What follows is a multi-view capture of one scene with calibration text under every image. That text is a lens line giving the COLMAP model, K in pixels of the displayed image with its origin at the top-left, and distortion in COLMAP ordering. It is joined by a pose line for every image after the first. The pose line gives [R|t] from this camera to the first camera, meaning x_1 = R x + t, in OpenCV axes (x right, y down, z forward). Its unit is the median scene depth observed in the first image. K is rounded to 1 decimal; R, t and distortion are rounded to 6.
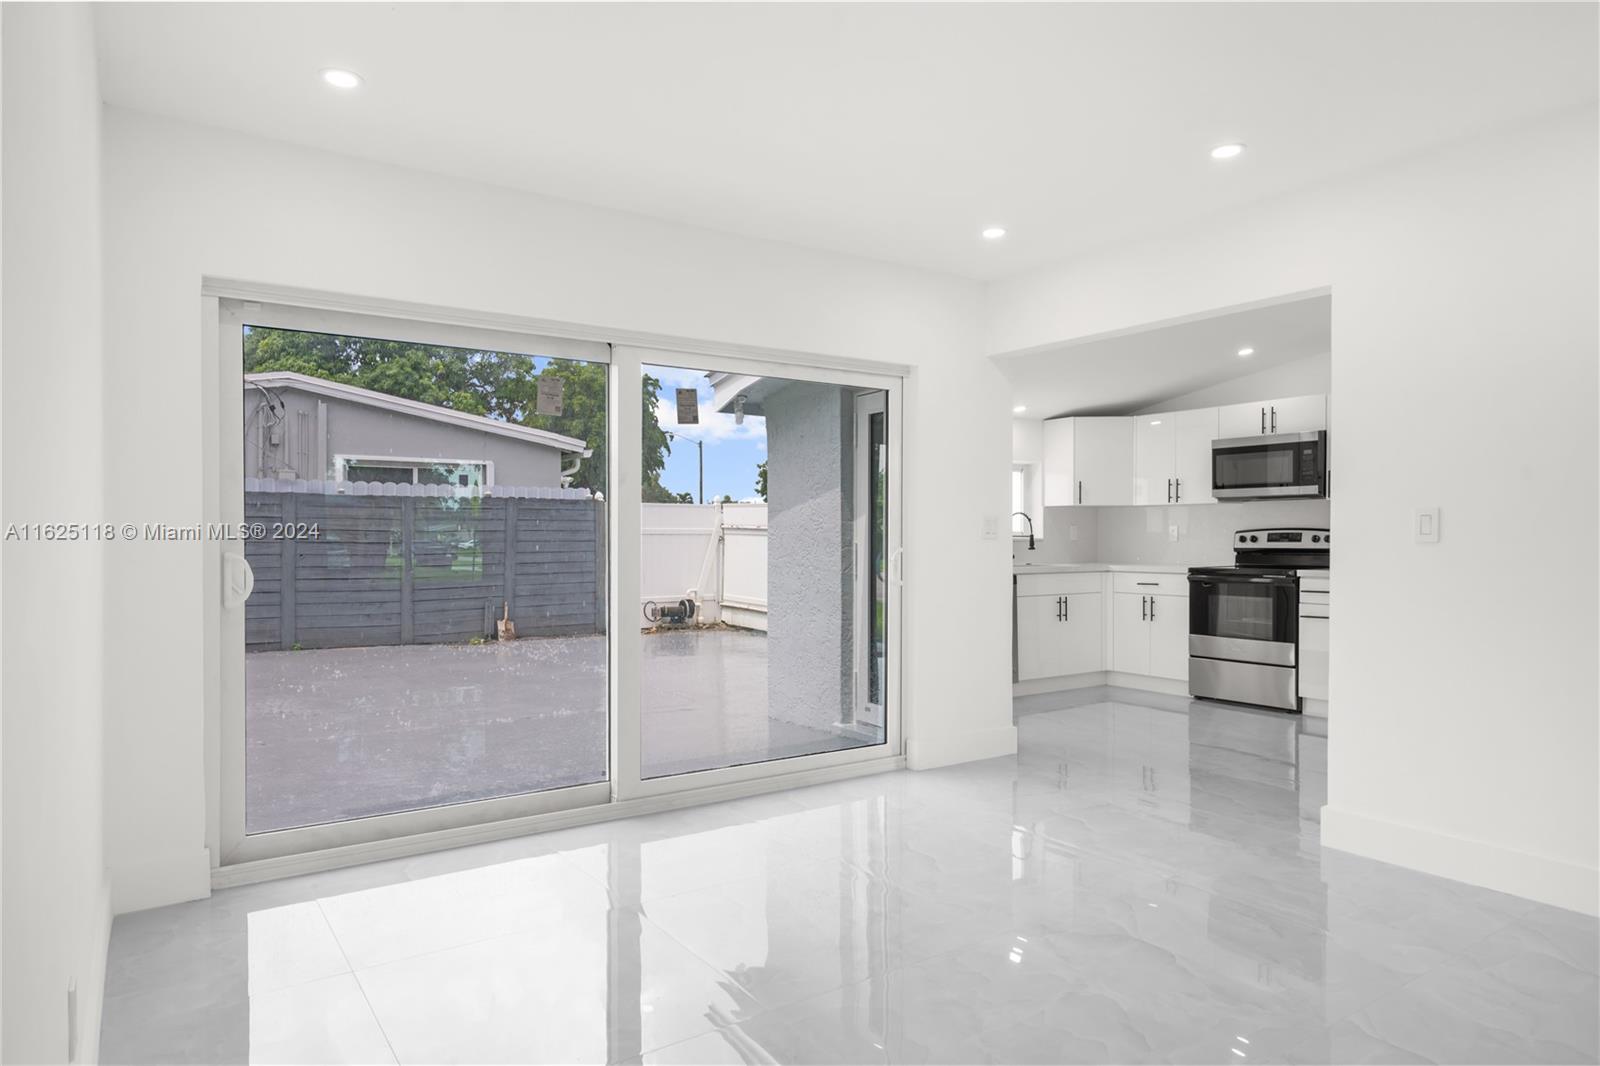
lens RADIAL K [[963.9, 0, 773.3], [0, 963.9, 541.3], [0, 0, 1]] dist [-0.004980, 0.000611]
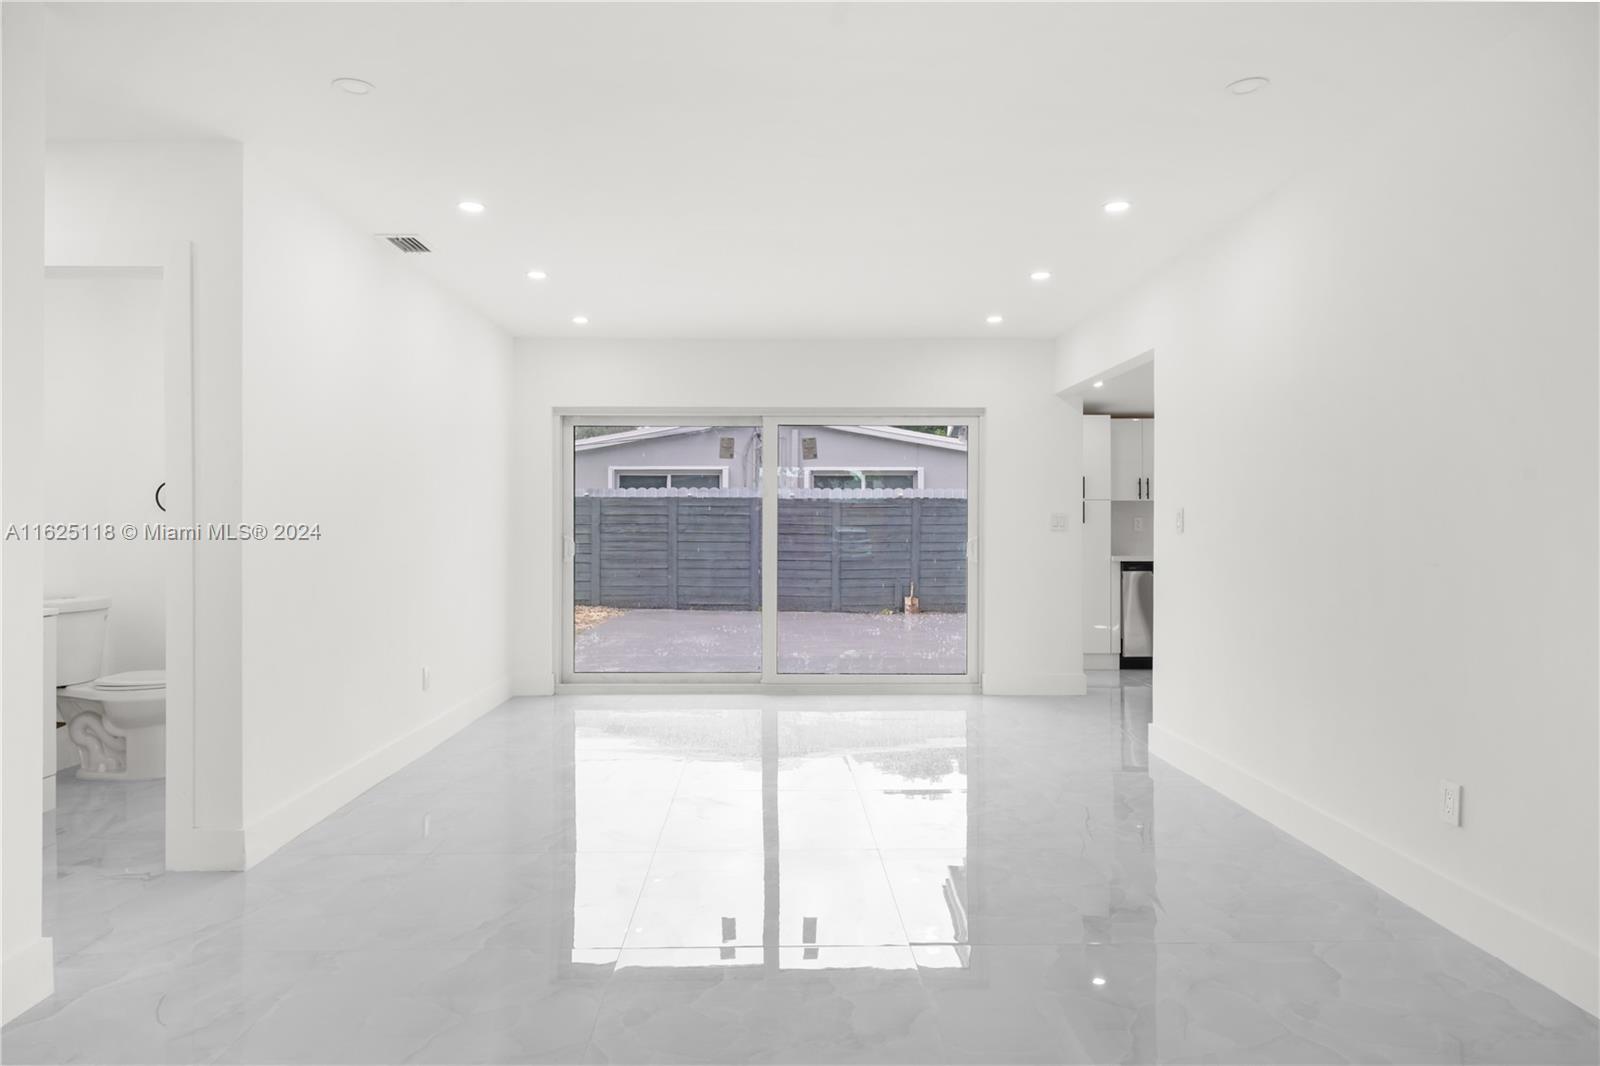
lens RADIAL K [[963.9, 0, 786.1], [0, 963.9, 527.9], [0, 0, 1]] dist [-0.004980, 0.000611]
pose [[0.838049, -0.001082, -0.545594, 0.461361], [-0.003255, 0.999970, -0.006984, 0.003362], [0.545586, 0.007629, 0.838020, -0.234989]]
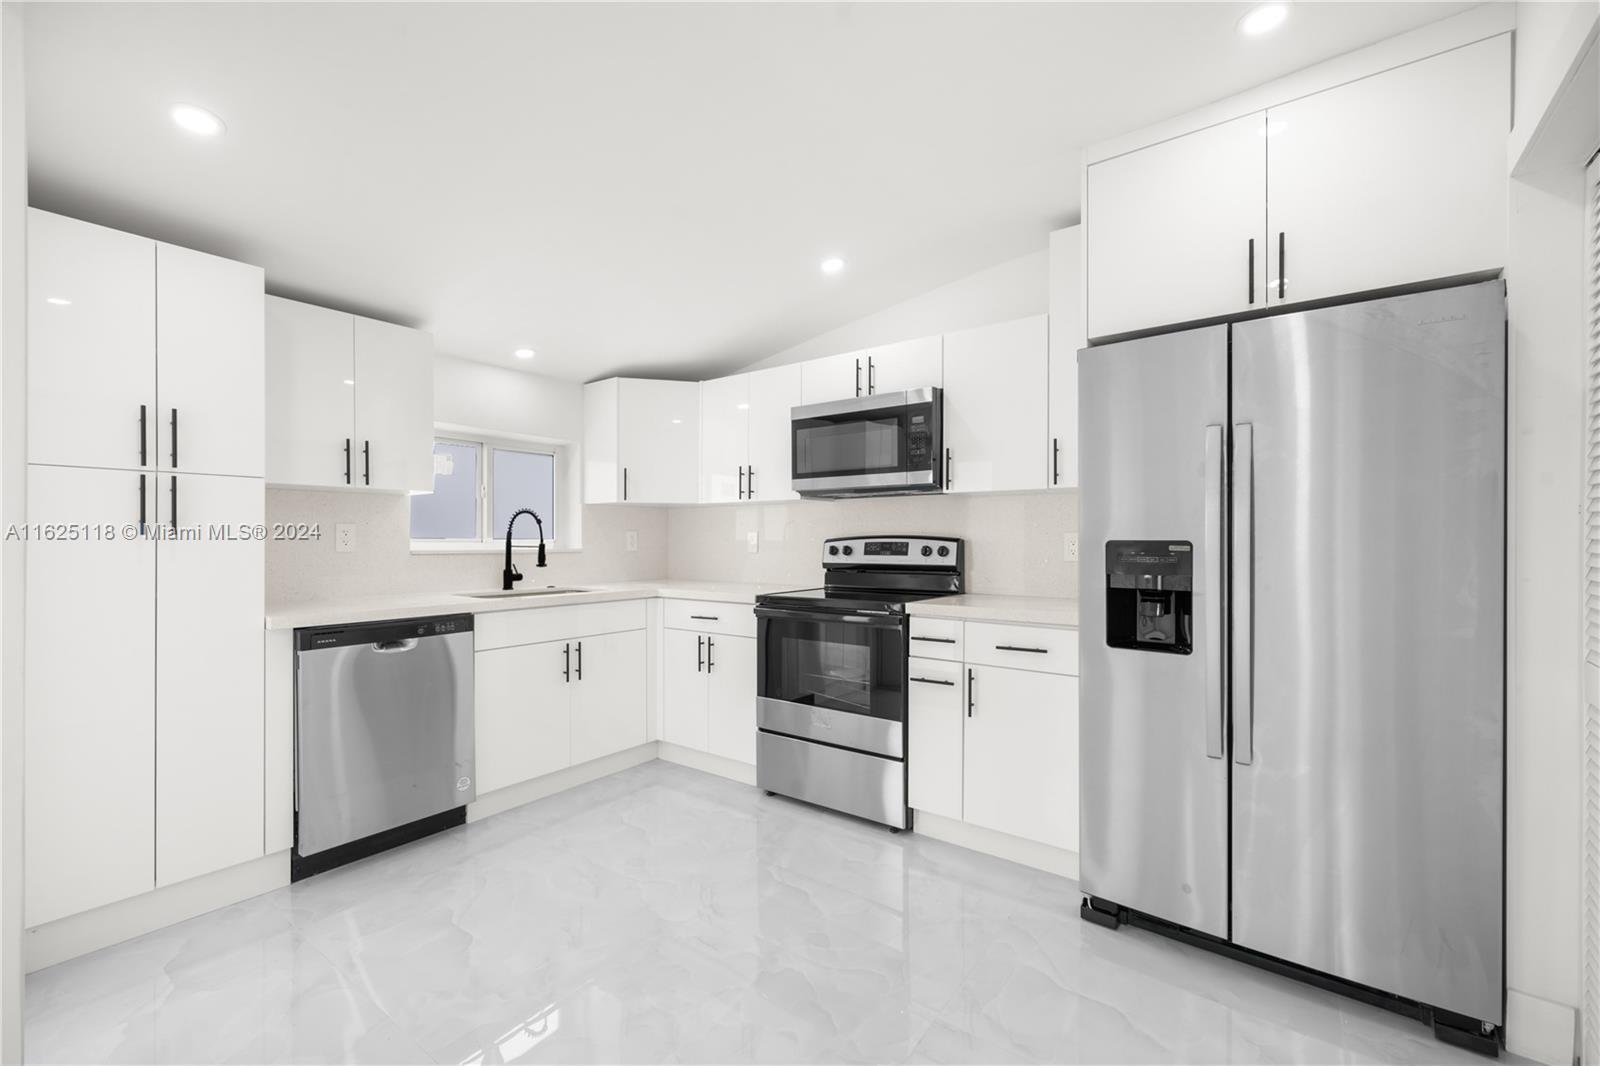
lens RADIAL K [[674.8, 0, 786.1], [0, 674.8, 534.3], [0, 0, 1]] dist [0.005218, -0.000990]
pose [[0.938545, 0.006175, 0.345102, 0.282481], [-0.001157, 0.999891, -0.014747, -0.007158], [-0.345155, 0.013441, 0.938449, 0.543126]]
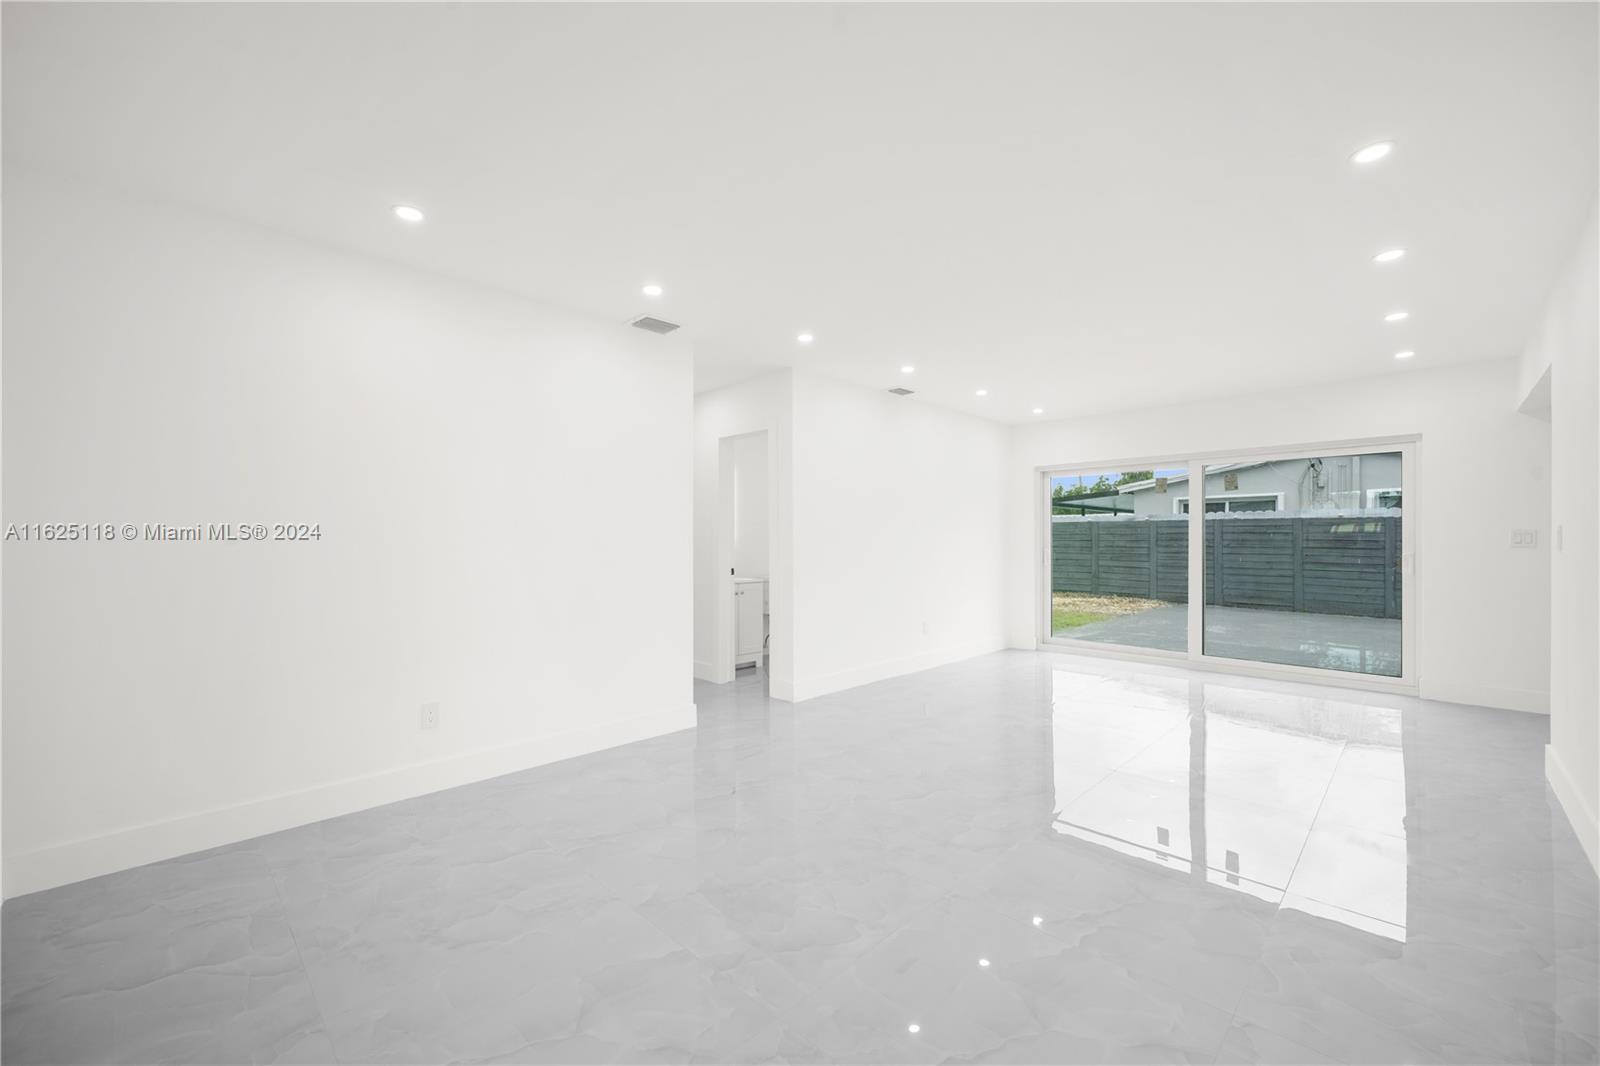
lens RADIAL K [[640.1, 0, 801.3], [0, 640.1, 530.1], [0, 0, 1]] dist [-0.009093, 0.000253]
pose [[0.190812, -0.019282, -0.981437, 0.654709], [-0.007657, 0.999747, -0.021131, 0.000740], [0.981597, 0.011547, 0.190617, -0.104666]]
